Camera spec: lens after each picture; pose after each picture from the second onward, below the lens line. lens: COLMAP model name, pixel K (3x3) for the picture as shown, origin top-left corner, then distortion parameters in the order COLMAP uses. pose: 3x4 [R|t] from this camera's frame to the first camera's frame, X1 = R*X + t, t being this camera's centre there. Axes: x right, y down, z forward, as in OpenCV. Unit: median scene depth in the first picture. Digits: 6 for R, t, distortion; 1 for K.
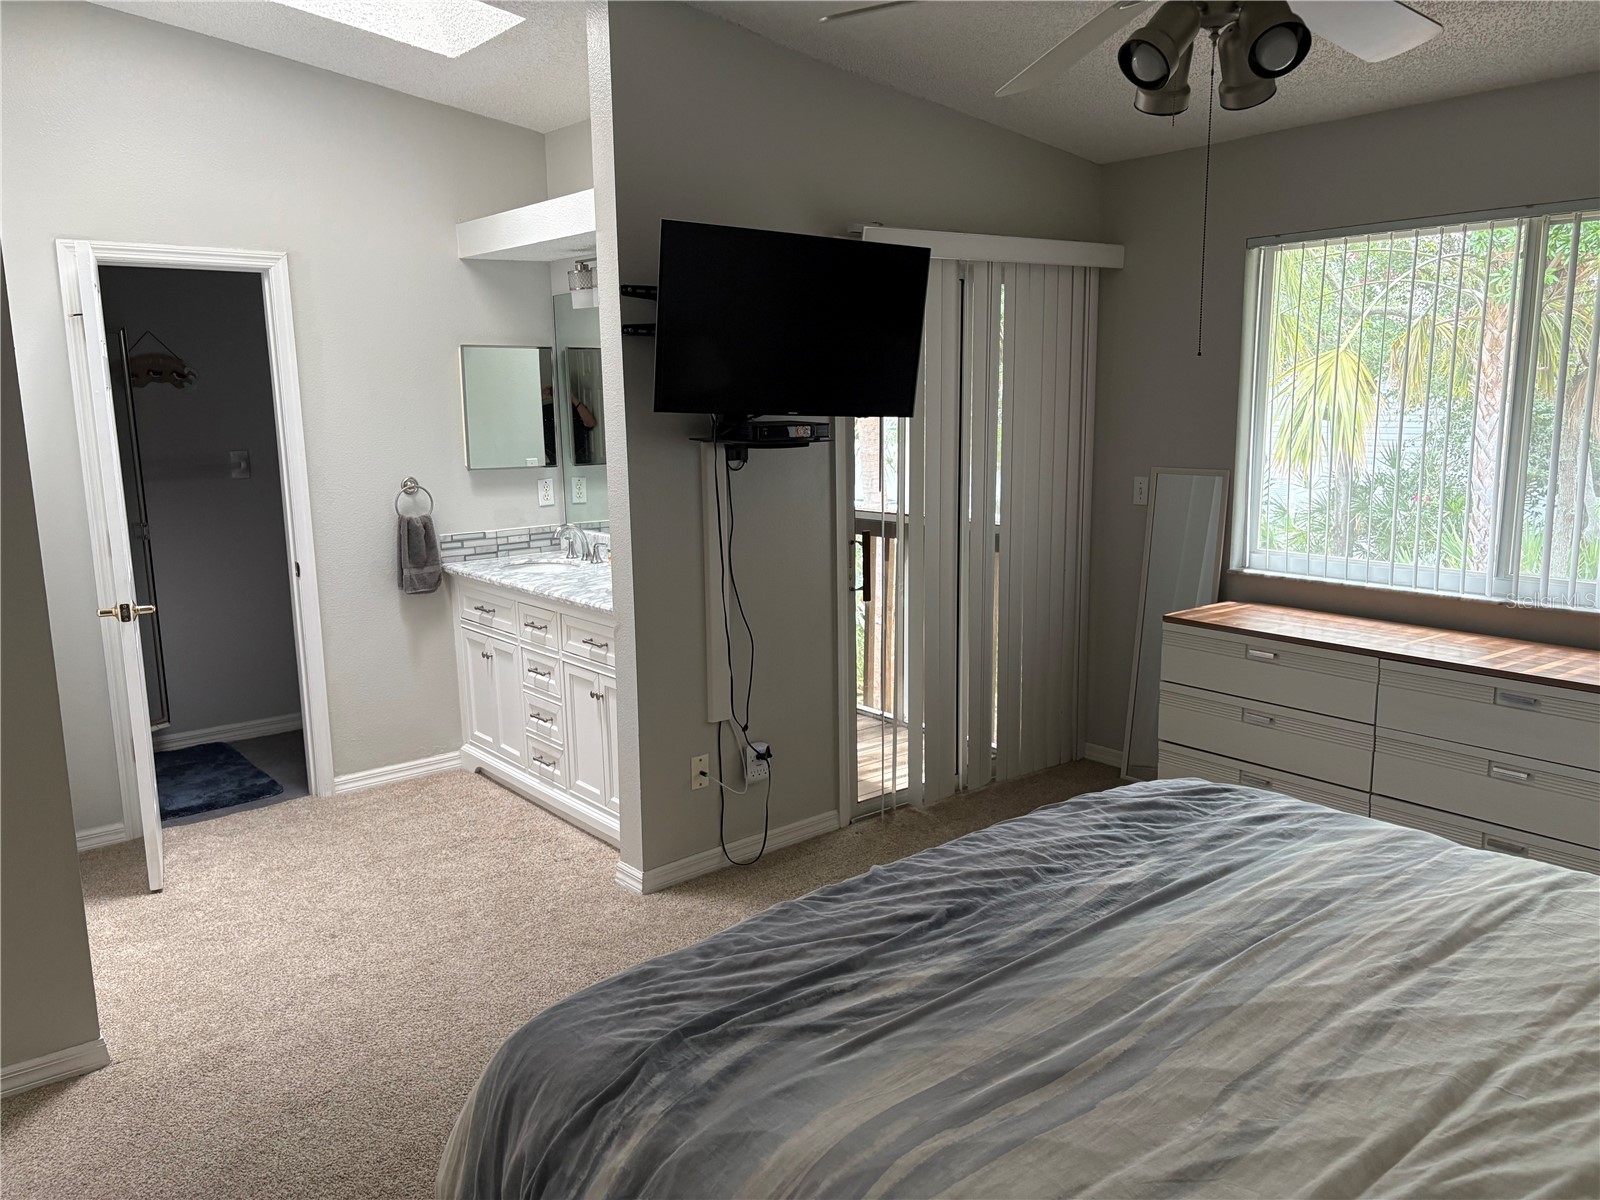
lens RADIAL K [[1210.1, 0, 799.2], [0, 1210.1, 608.5], [0, 0, 1]] dist [0.036898, -0.040821]
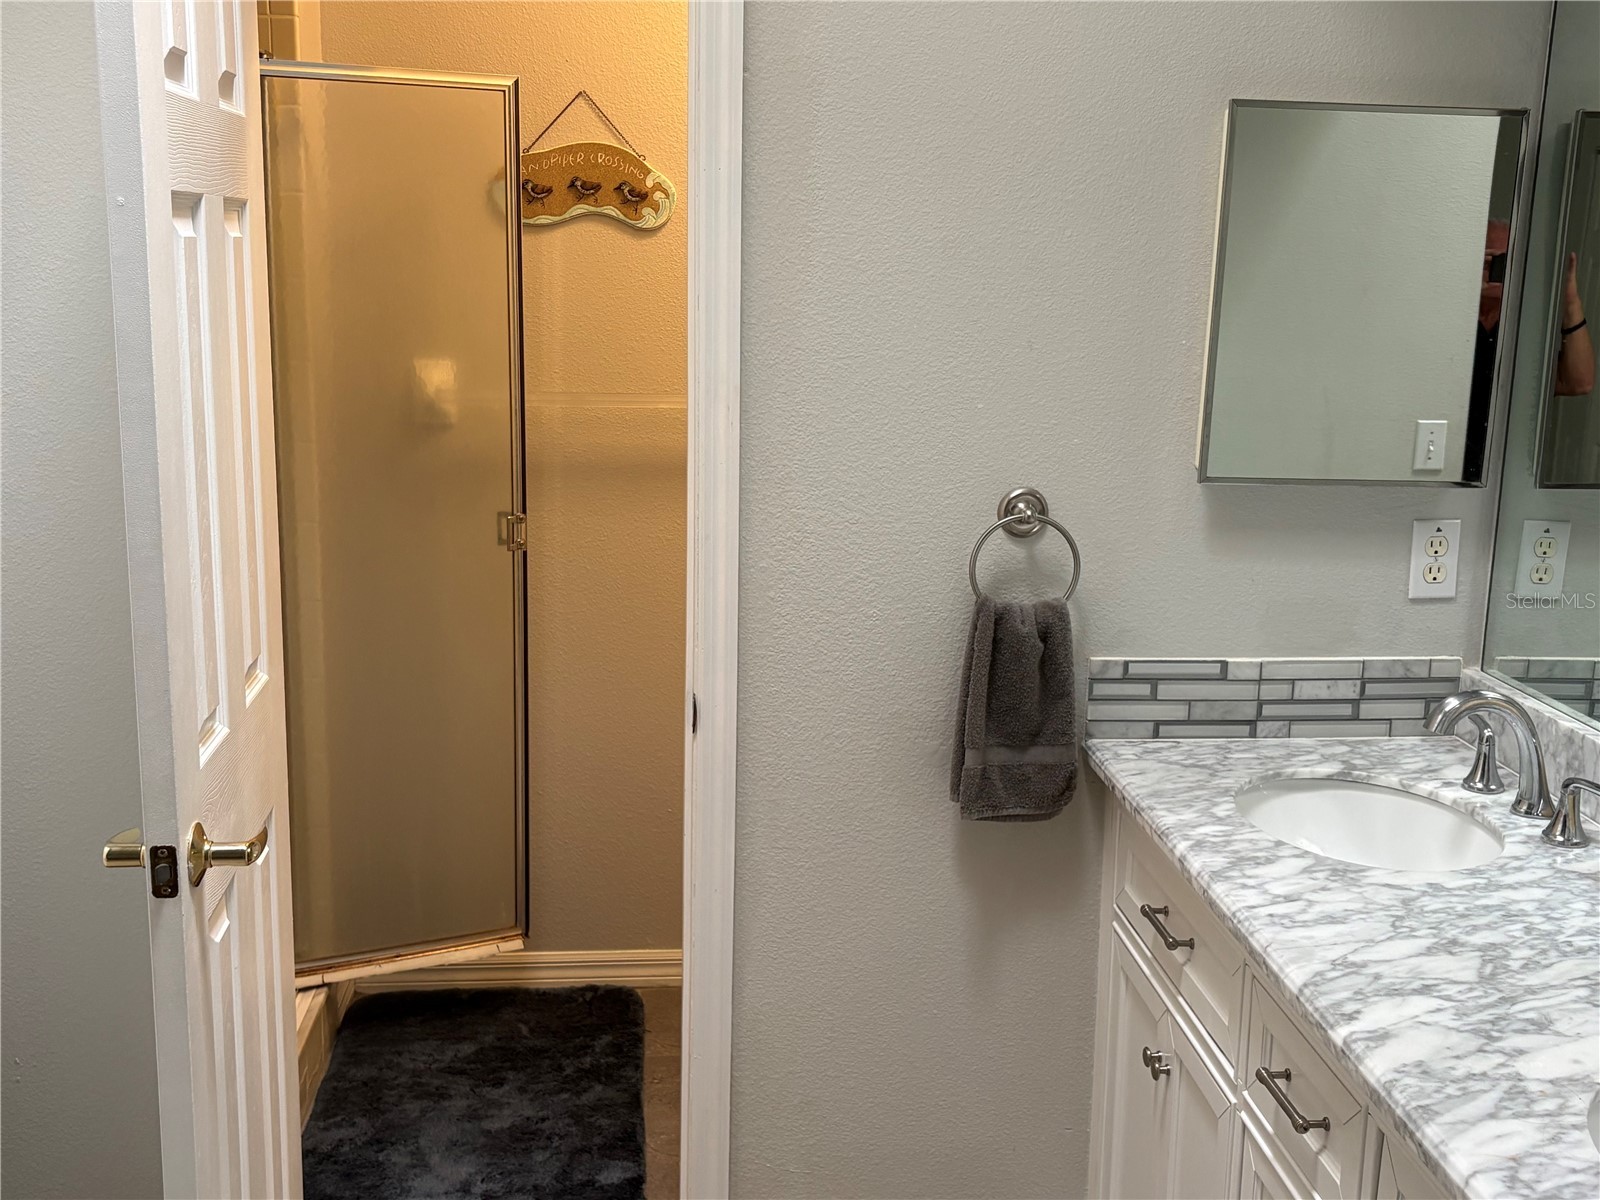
lens RADIAL K [[1691.8, 0, 793.4], [0, 1691.8, 606.2], [0, 0, 1]] dist [0.027817, 0.000000]
pose [[0.822852, 0.150096, -0.548075, -0.101593], [-0.135379, 0.988495, 0.067459, -0.095183], [0.551895, 0.018689, 0.833704, 0.541686]]
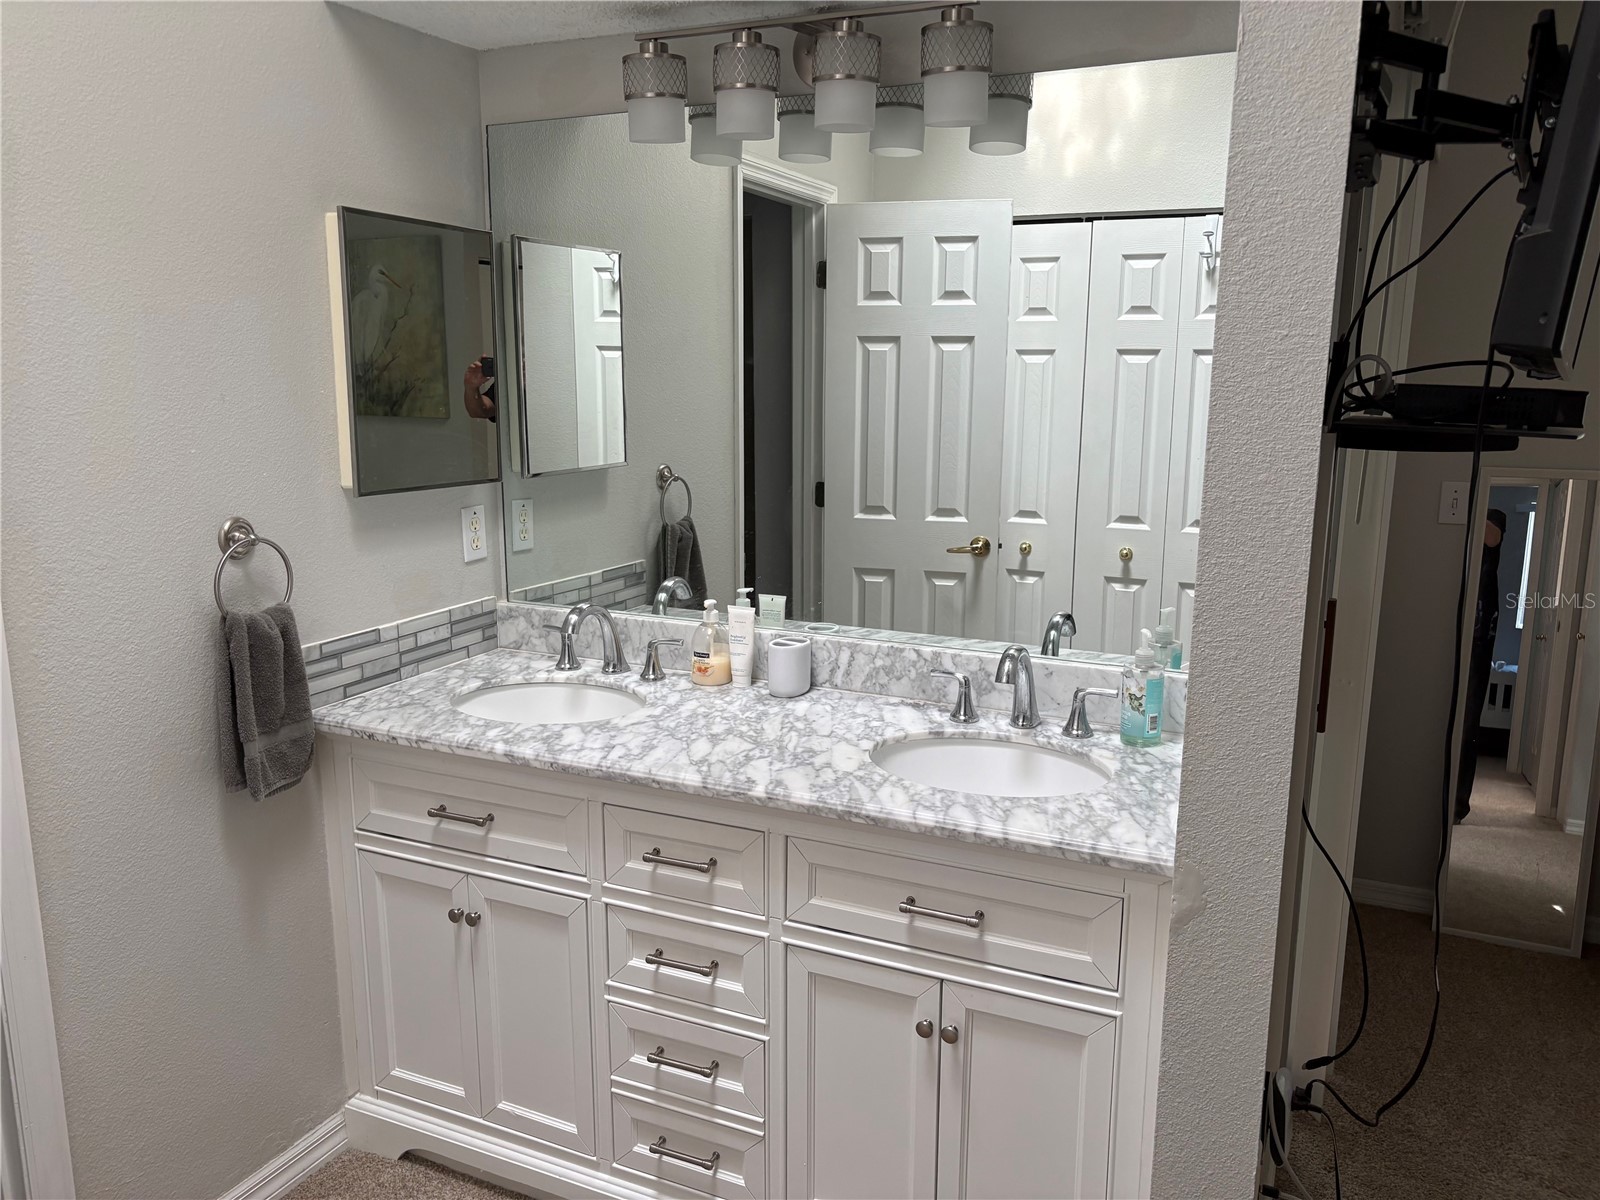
lens RADIAL K [[1210.1, 0, 810.3], [0, 1210.1, 598.1], [0, 0, 1]] dist [0.036898, -0.040821]
pose [[0.896163, -0.061822, 0.439397, -0.317994], [0.059681, 0.998042, 0.018701, -0.074353], [-0.439693, 0.009464, 0.898098, 0.523572]]
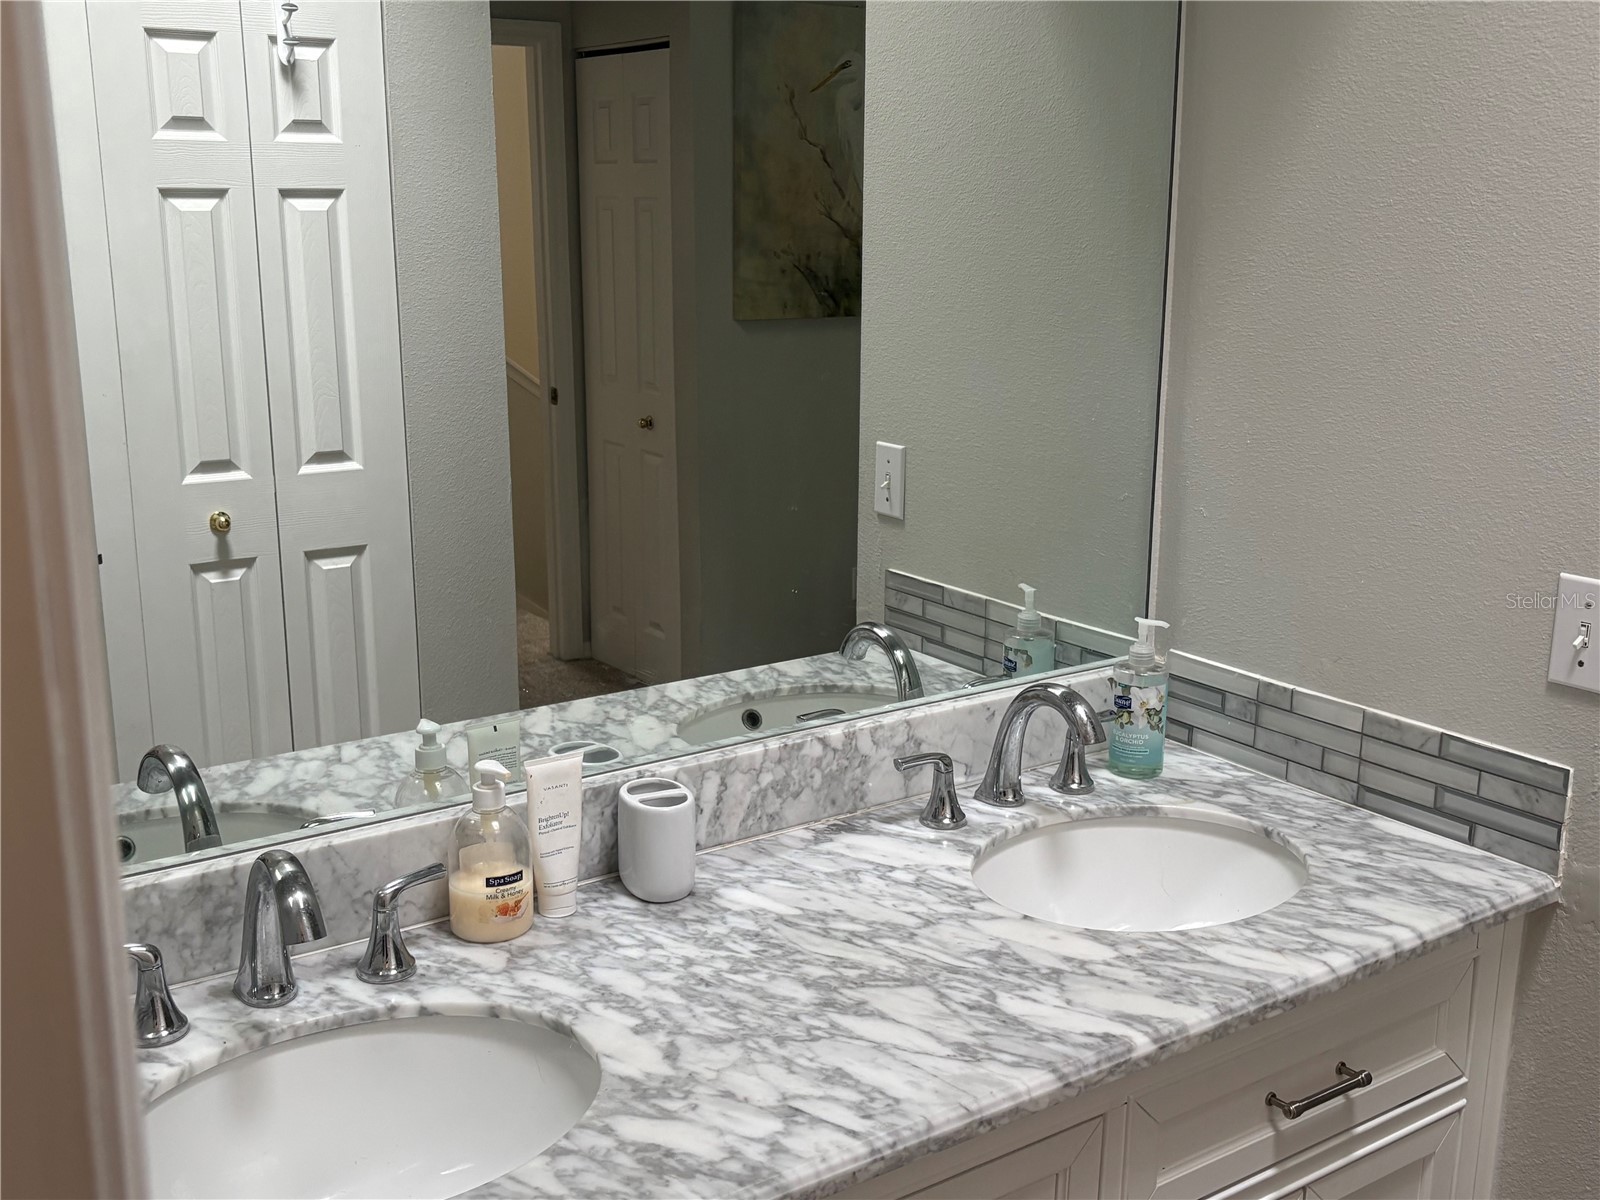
lens RADIAL K [[1691.8, 0, 807.7], [0, 1691.8, 547.1], [0, 0, 1]] dist [0.027817, 0.000000]
pose [[0.073408, -0.192807, 0.978487, -0.442491], [0.173546, 0.968634, 0.177846, -0.151769], [-0.982086, 0.156757, 0.104566, 0.866225]]
